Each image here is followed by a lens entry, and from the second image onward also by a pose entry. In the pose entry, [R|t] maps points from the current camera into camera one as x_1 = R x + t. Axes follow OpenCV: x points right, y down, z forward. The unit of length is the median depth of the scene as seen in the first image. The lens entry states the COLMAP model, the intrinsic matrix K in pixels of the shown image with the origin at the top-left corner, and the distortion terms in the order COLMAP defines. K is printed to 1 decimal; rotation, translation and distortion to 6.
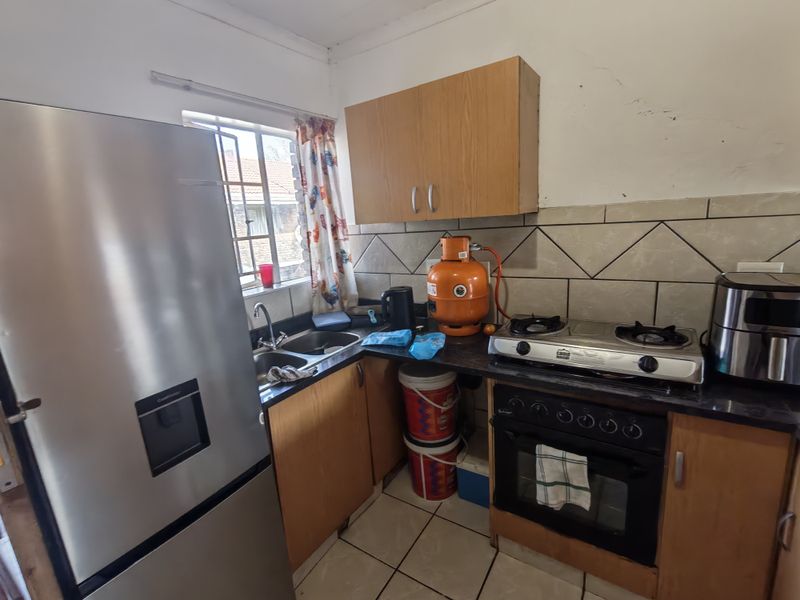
lens RADIAL K [[366.8, 0, 398.6], [0, 366.8, 298.3], [0, 0, 1]] dist [-0.003018, -0.000313]
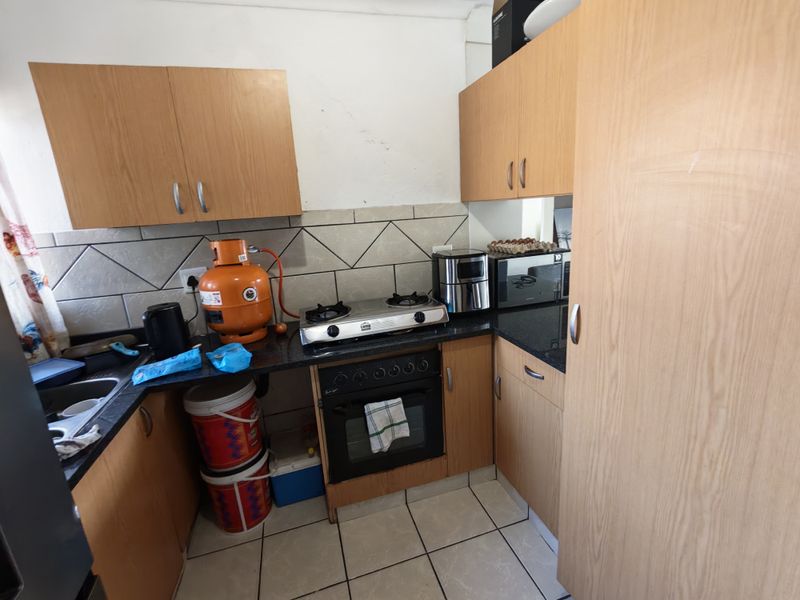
lens RADIAL K [[366.8, 0, 398.6], [0, 366.8, 298.3], [0, 0, 1]] dist [-0.003018, -0.000313]
pose [[0.646519, -0.154176, 0.747156, -0.299078], [0.184393, 0.981909, 0.043061, 0.020611], [-0.740278, 0.109930, 0.663252, 0.071101]]
